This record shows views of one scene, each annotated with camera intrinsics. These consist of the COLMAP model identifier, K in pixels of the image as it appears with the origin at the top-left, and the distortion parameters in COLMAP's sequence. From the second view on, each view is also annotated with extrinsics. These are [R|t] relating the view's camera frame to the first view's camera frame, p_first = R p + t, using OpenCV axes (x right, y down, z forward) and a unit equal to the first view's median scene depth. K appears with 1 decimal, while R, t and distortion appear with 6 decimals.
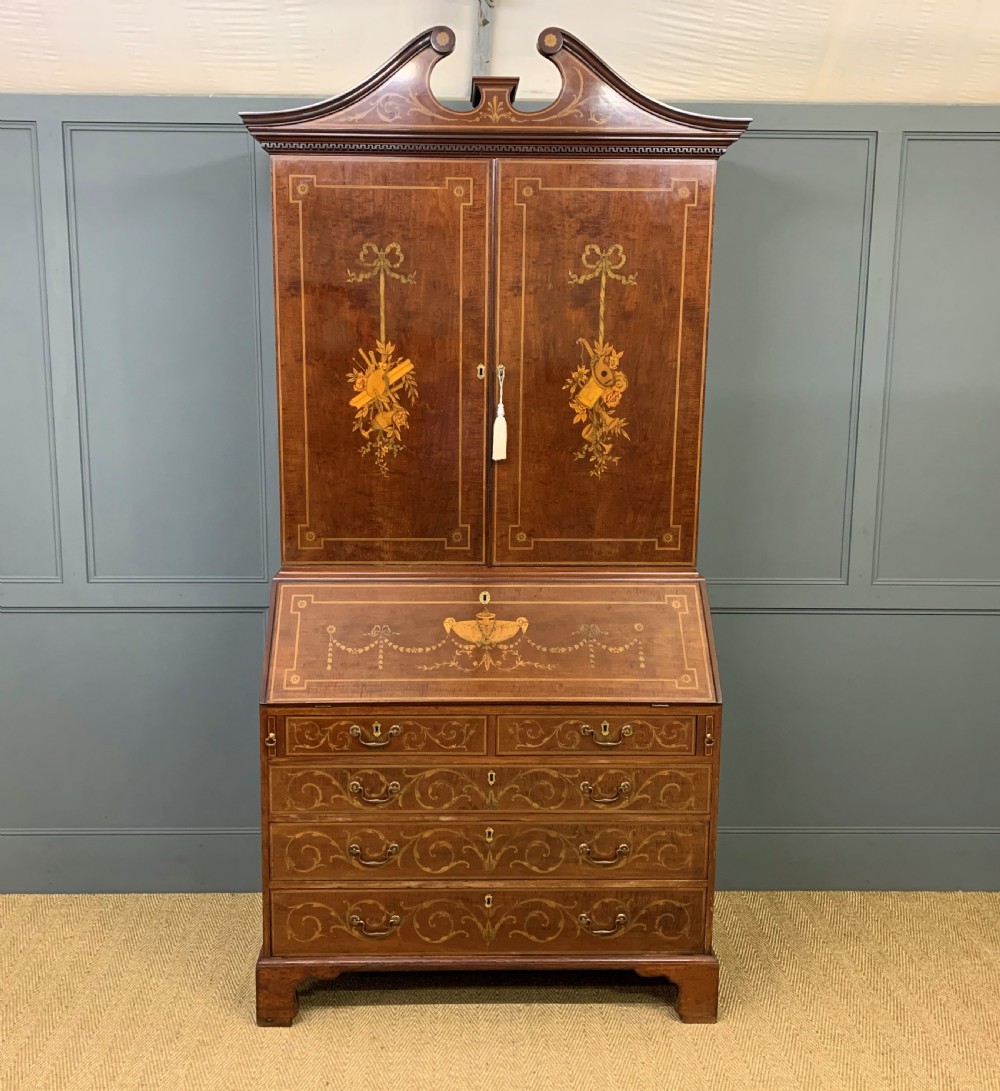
lens RADIAL K [[1110.8, 0, 475.8], [0, 1110.8, 518.0], [0, 0, 1]] dist [0.070947, 0.000000]
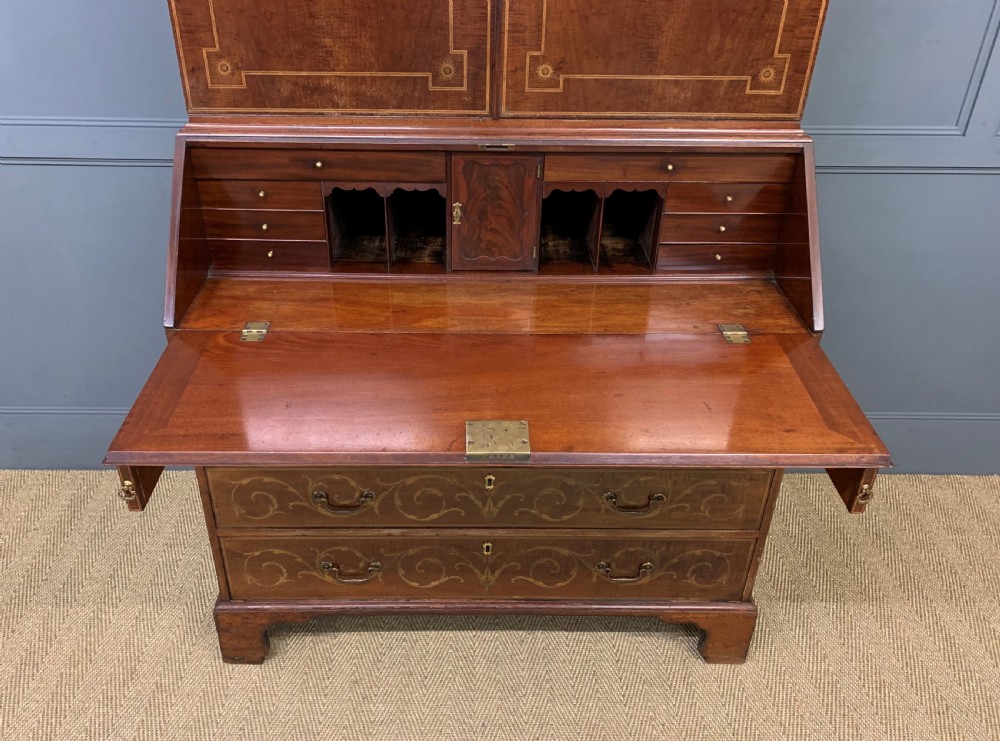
lens RADIAL K [[838.3, 0, 479.4], [0, 838.3, 398.7], [0, 0, 1]] dist [0.072747, -0.117438]
pose [[0.999885, 0.012415, -0.008760, 0.009345], [-0.007858, 0.915967, 0.401178, -0.006499], [0.013005, -0.401063, 0.915958, 0.480889]]
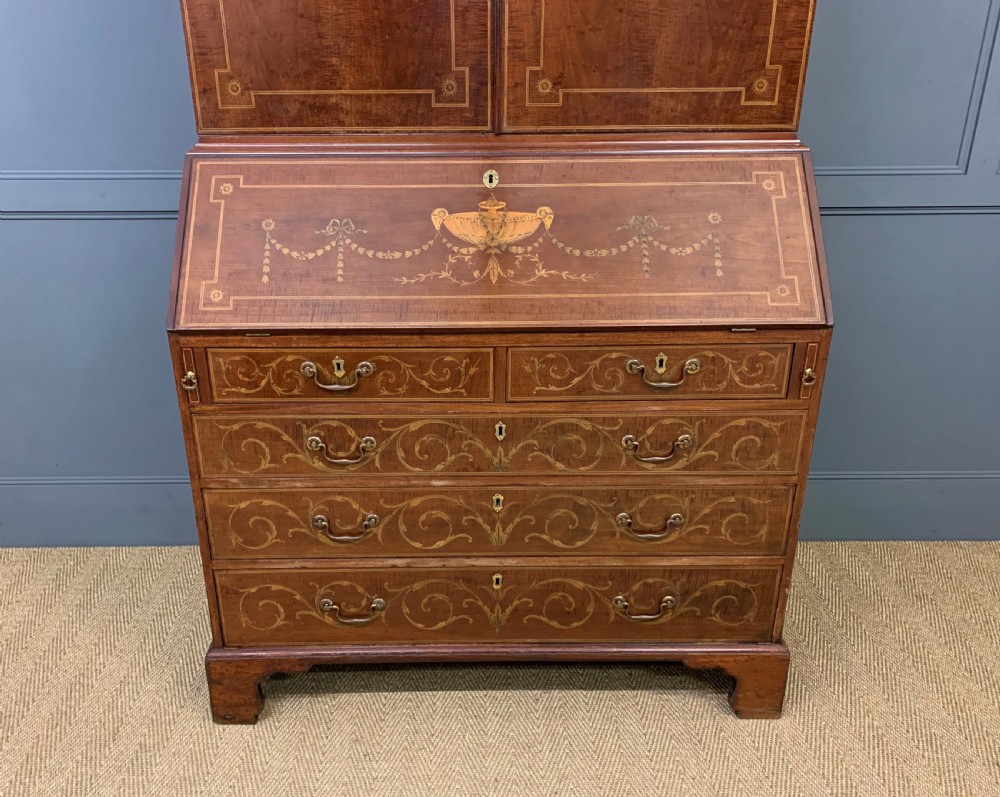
lens RADIAL K [[892.0, 0, 480.9], [0, 892.0, 426.1], [0, 0, 1]] dist [0.097970, -0.167808]
pose [[0.999798, -0.004491, -0.019606, 0.012558], [0.009334, 0.967034, 0.254478, 0.080010], [0.017816, -0.254609, 0.966880, 0.429397]]
